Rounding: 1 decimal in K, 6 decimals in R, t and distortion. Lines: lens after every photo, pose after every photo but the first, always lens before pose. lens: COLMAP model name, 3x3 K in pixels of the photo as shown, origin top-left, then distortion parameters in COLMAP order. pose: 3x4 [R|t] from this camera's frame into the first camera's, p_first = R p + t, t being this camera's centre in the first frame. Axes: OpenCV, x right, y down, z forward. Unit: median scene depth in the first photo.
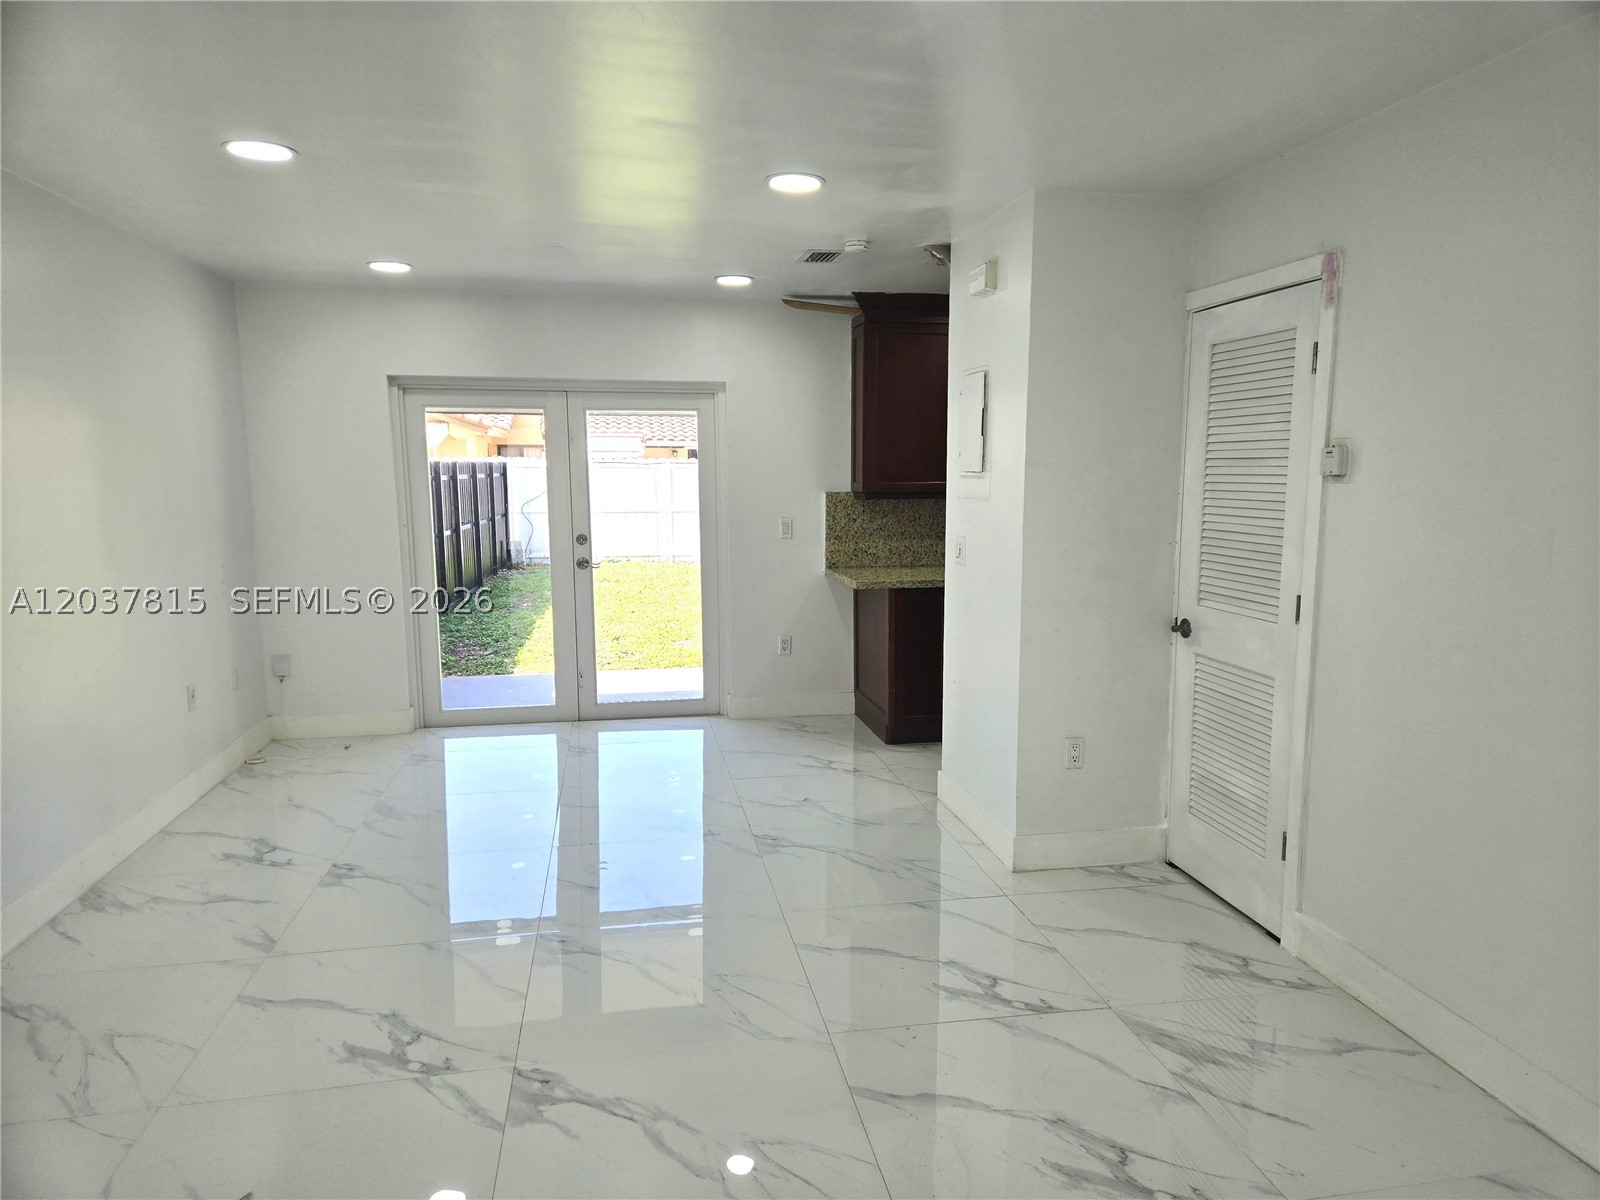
lens RADIAL K [[1068.2, 0, 808.6], [0, 1068.2, 615.5], [0, 0, 1]] dist [0.080878, -0.068113]
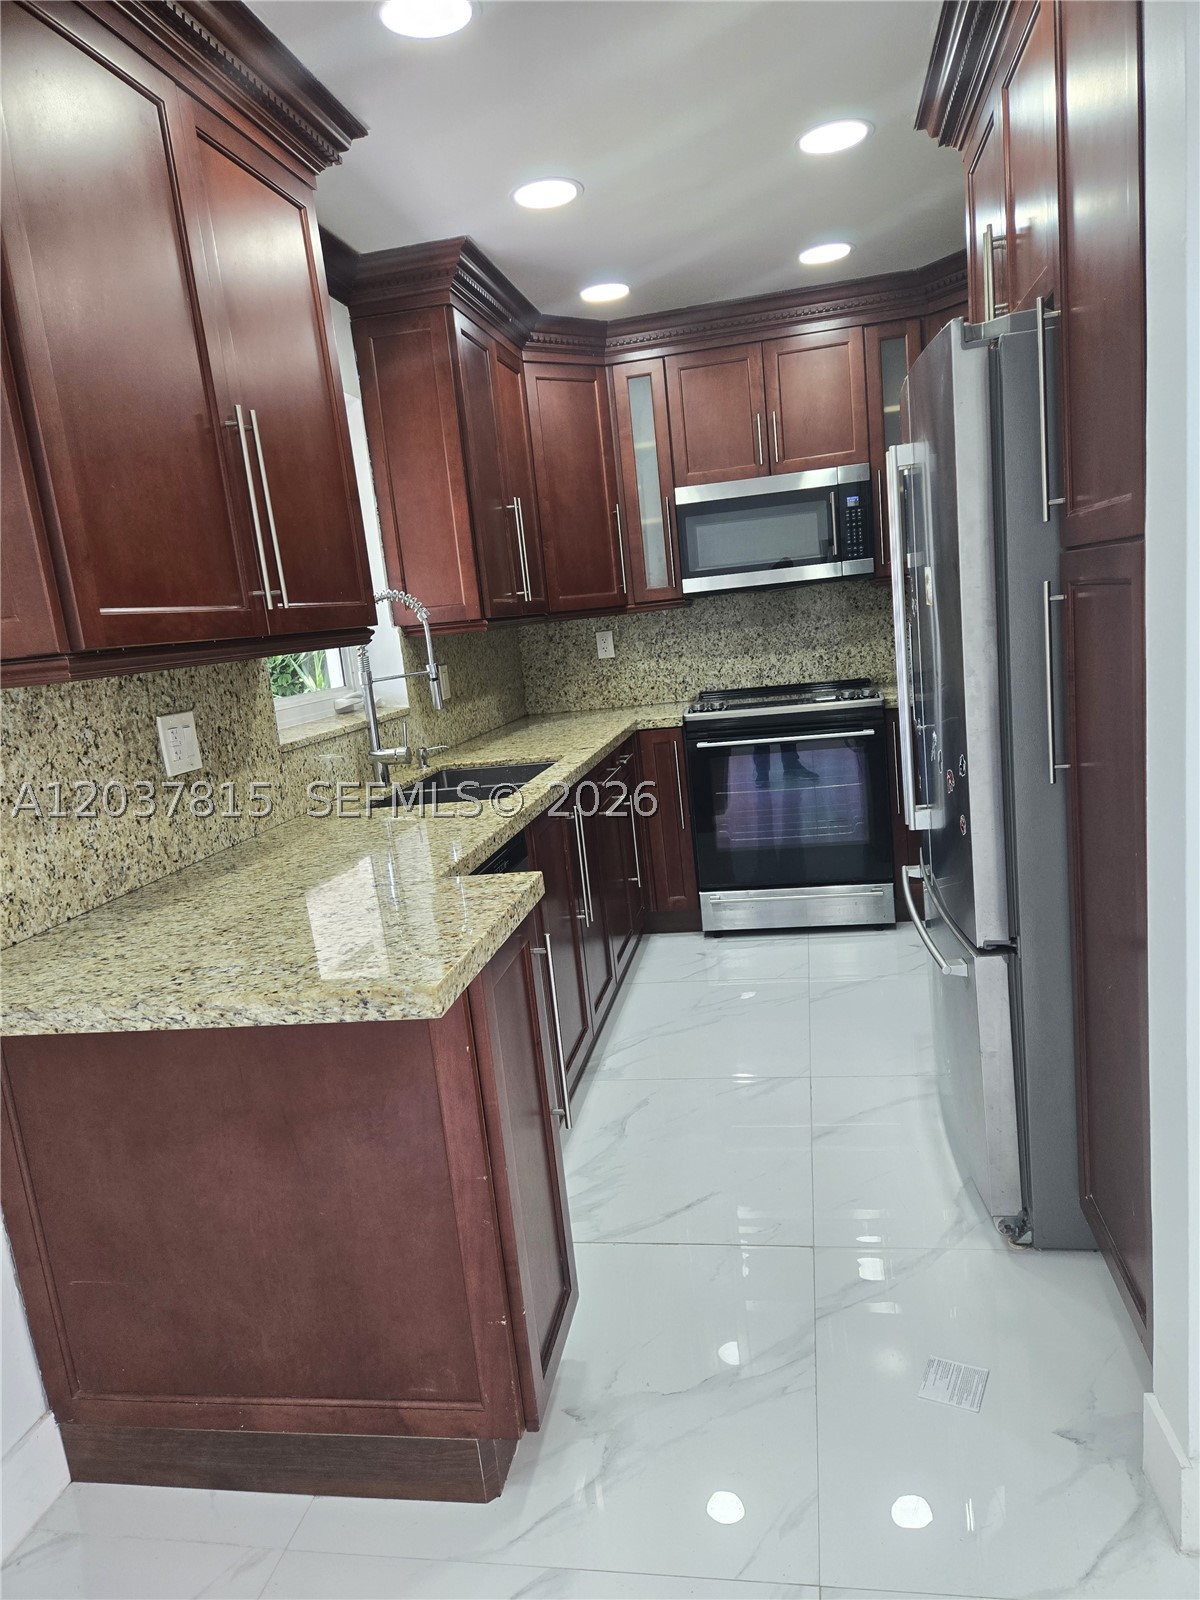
lens RADIAL K [[1075.7, 0, 602.1], [0, 1075.7, 810.6], [0, 0, 1]] dist [0.079759, -0.069125]
pose [[0.348176, -0.201767, 0.915458, -0.137160], [0.230566, 0.964995, 0.124994, -0.080605], [-0.908632, 0.167553, 0.382509, 0.777167]]
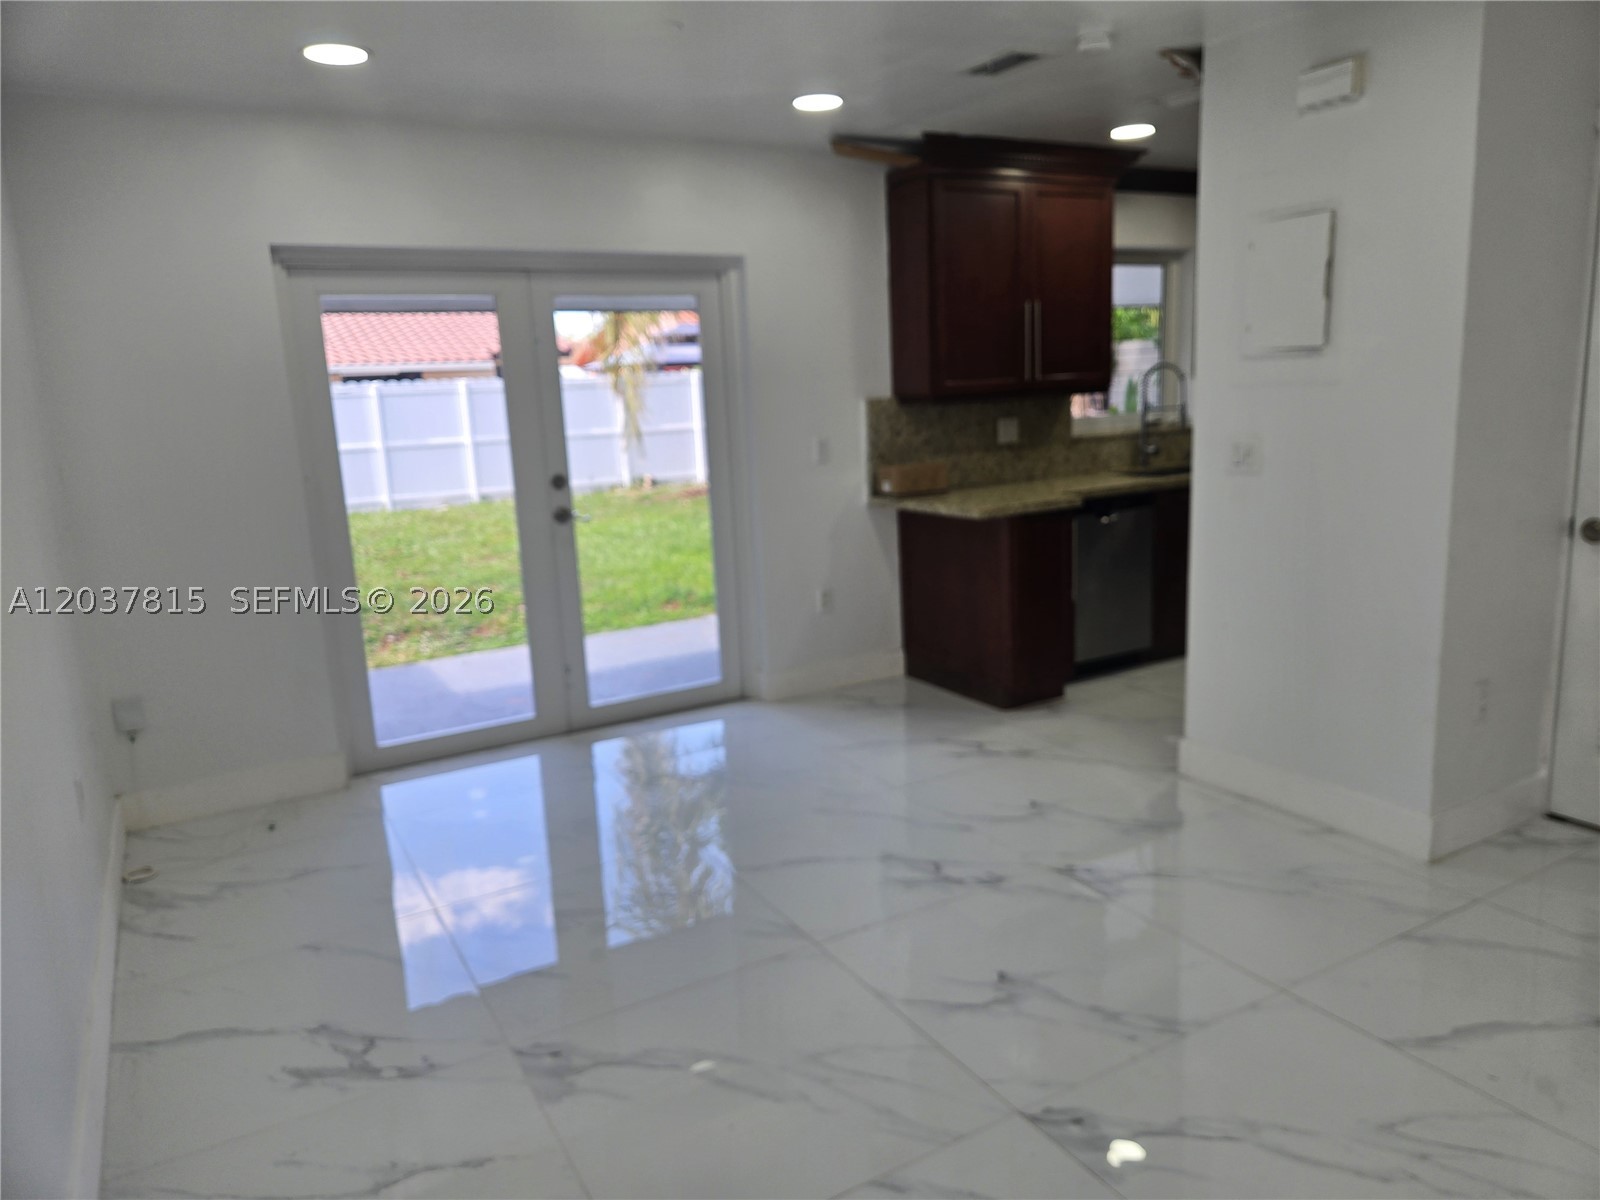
lens RADIAL K [[1097.2, 0, 800.0], [0, 1097.2, 600.0], [0, 0, 1]] dist [0.013792, 0.001160]
pose [[0.941383, -0.104203, 0.320844, -0.304246], [0.087170, 0.993935, 0.067043, -0.028121], [-0.325884, -0.035145, 0.944756, 0.258221]]
